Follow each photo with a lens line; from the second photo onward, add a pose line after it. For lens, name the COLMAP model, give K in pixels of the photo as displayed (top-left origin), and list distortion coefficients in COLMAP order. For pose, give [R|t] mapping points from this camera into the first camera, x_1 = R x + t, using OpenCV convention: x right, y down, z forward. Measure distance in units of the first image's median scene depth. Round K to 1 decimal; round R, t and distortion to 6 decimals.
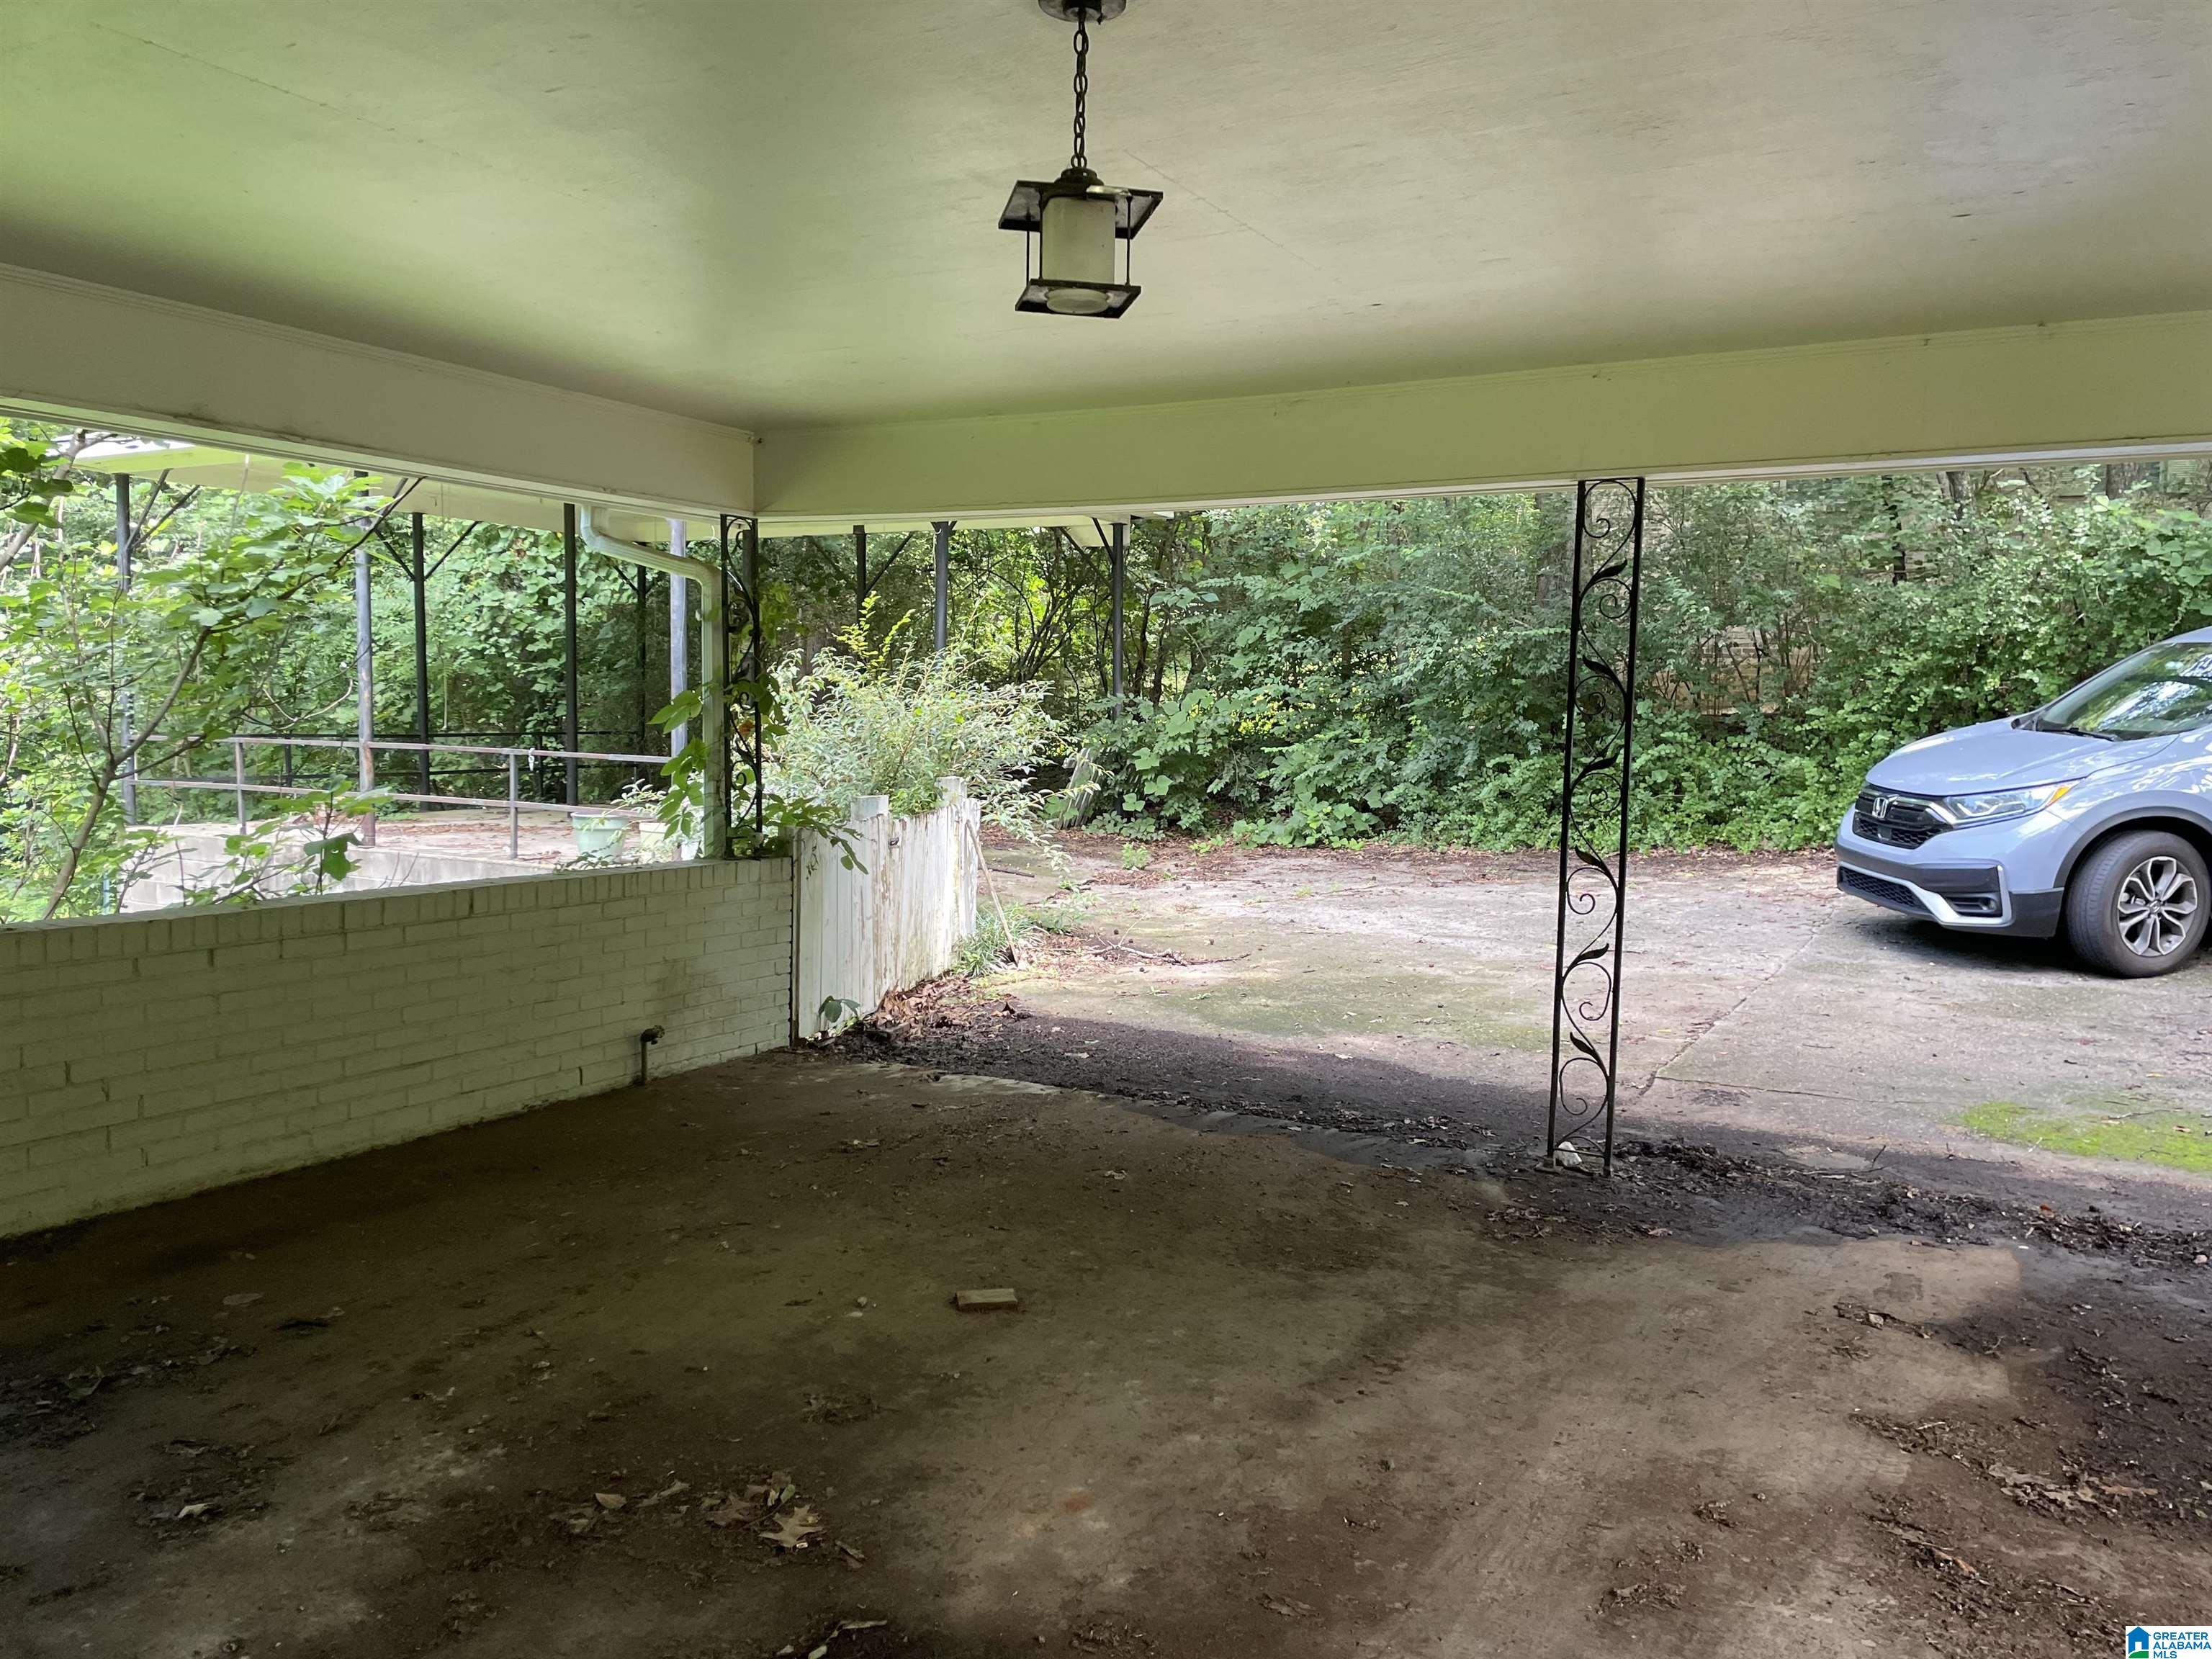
lens RADIAL K [[1672.6, 0, 1111.7], [0, 1672.6, 824.1], [0, 0, 1]] dist [0.086847, -0.116260]
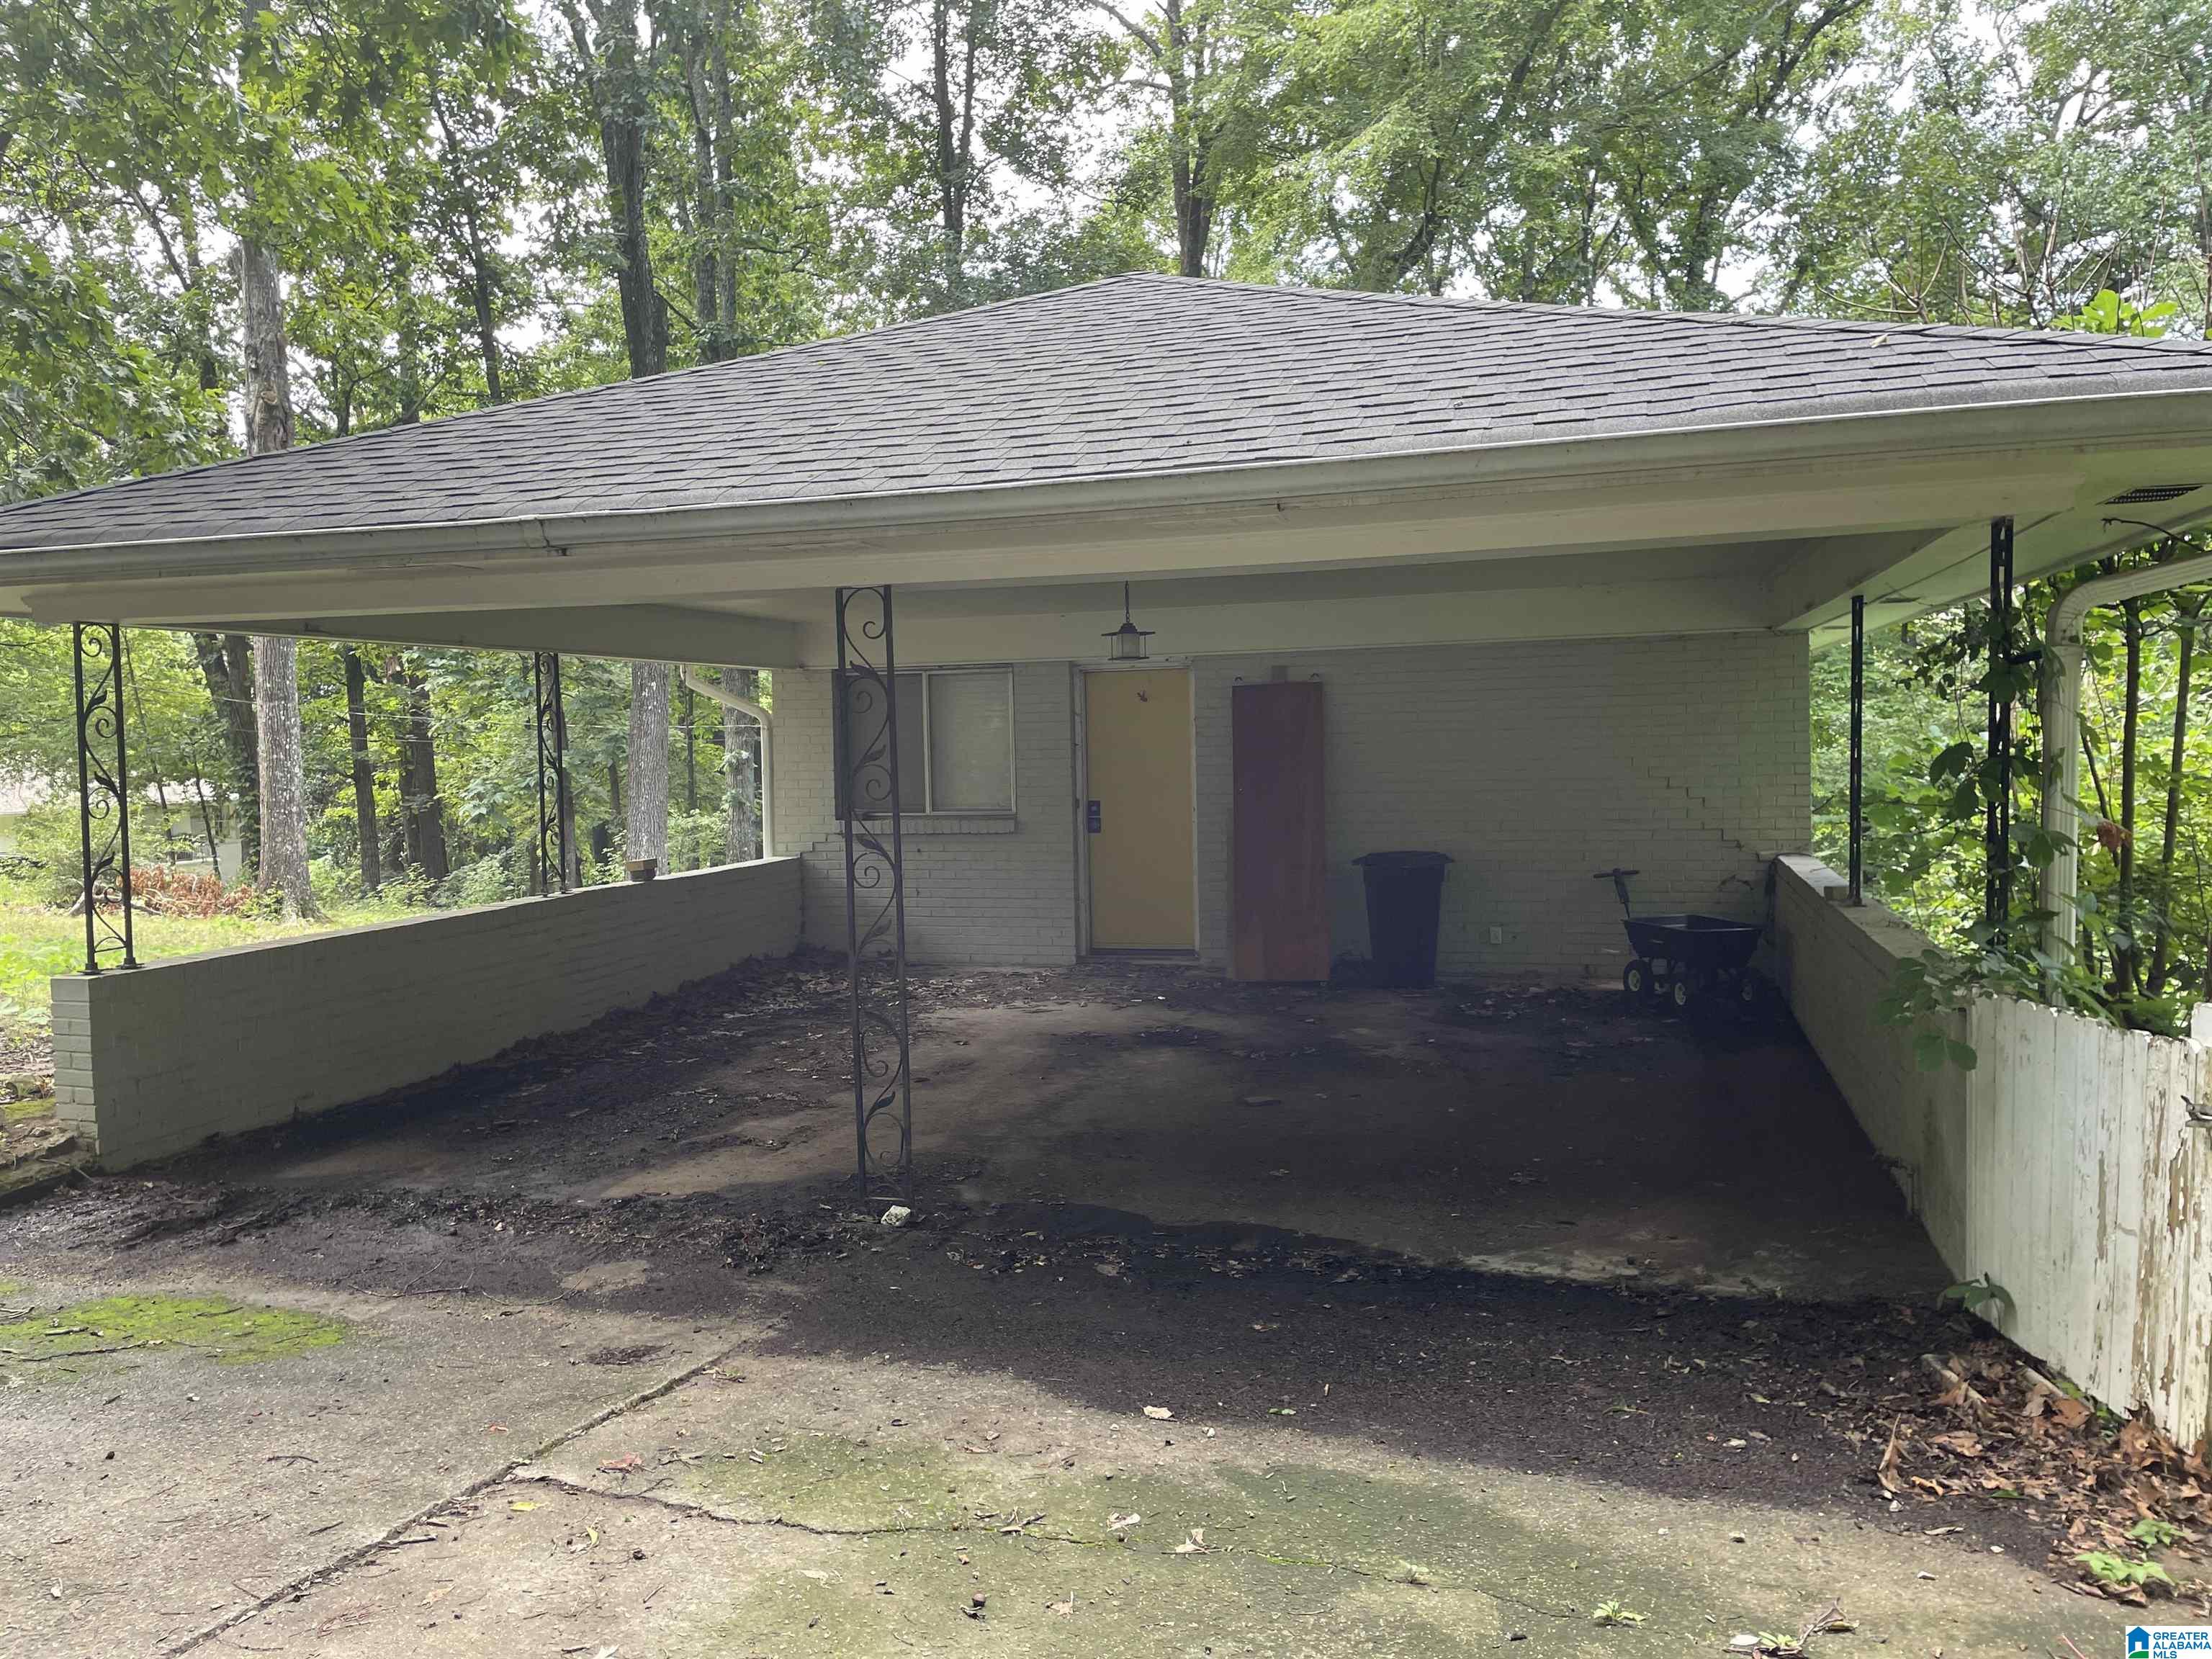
lens RADIAL K [[1672.6, 0, 1111.7], [0, 1672.6, 824.1], [0, 0, 1]] dist [0.086847, -0.116260]
pose [[-0.973384, 0.016106, -0.228615, 0.537946], [-0.010253, 0.993468, 0.113645, -0.243277], [0.228952, 0.112964, -0.966861, 2.907535]]
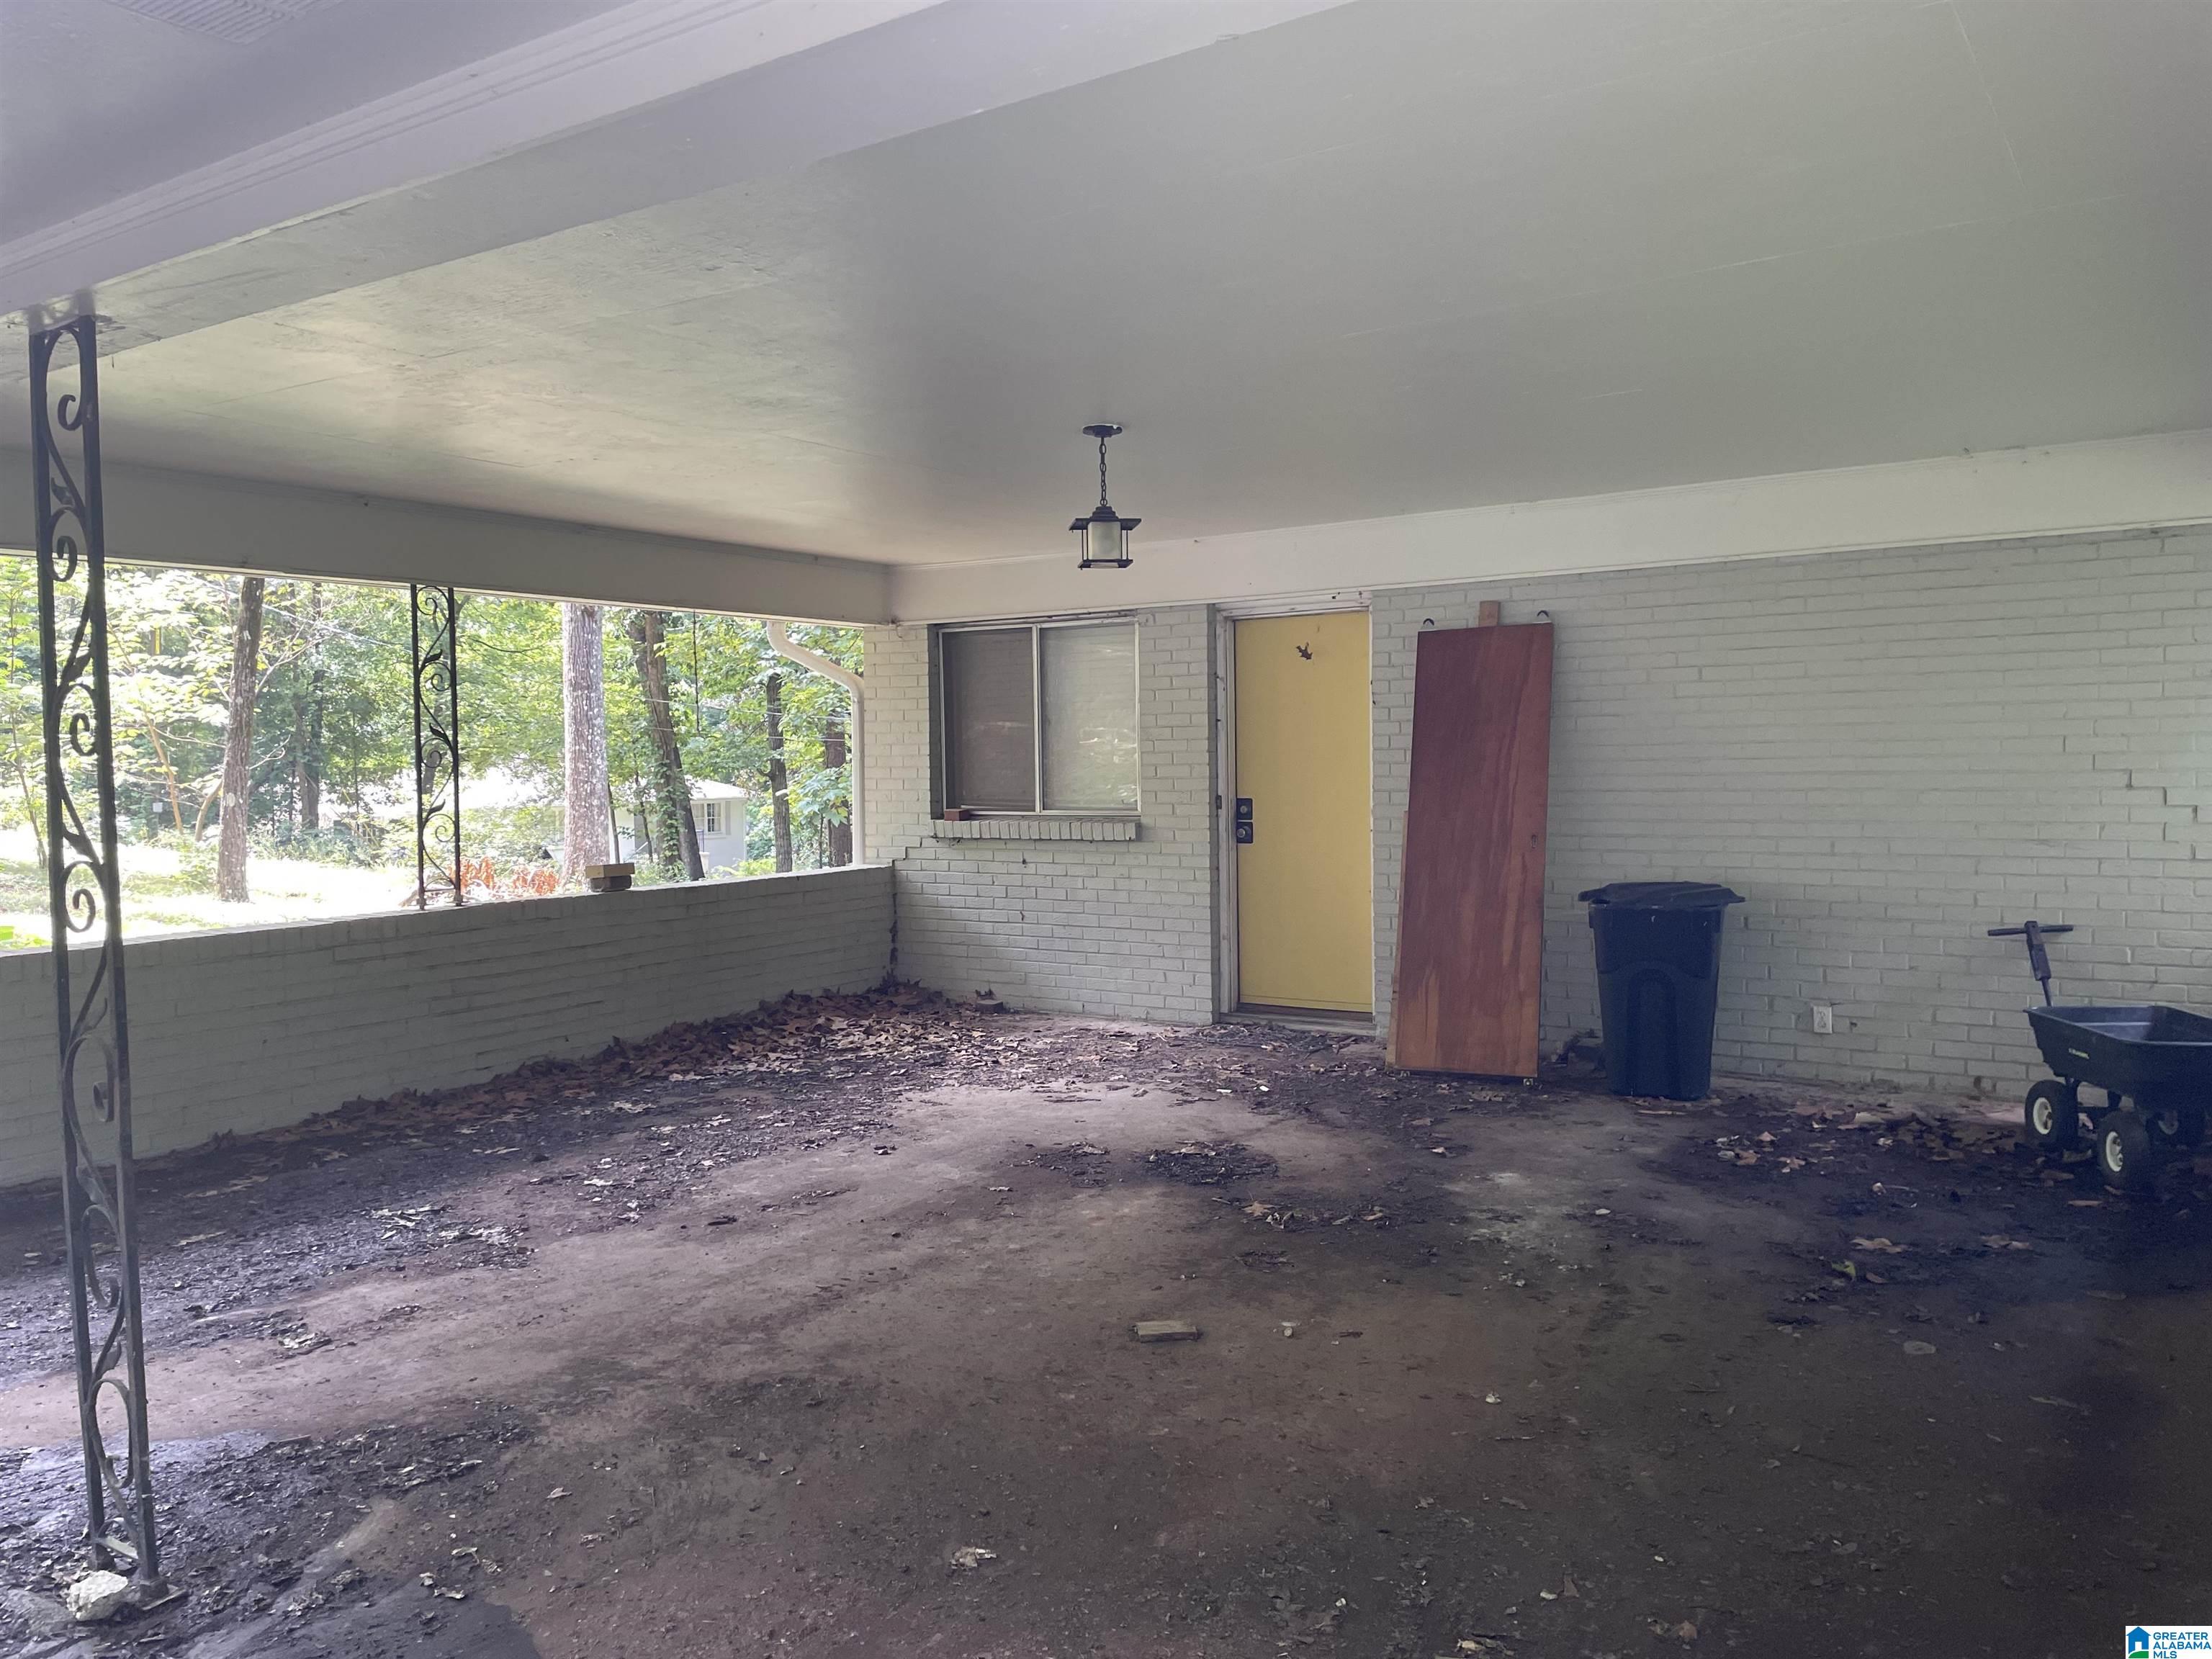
lens RADIAL K [[1672.6, 0, 1111.7], [0, 1672.6, 824.1], [0, 0, 1]] dist [0.086847, -0.116260]
pose [[-0.998081, -0.005239, 0.061701, -0.110383], [0.001513, 0.994053, 0.108882, -0.142167], [-0.061905, 0.108767, -0.992138, 2.124104]]
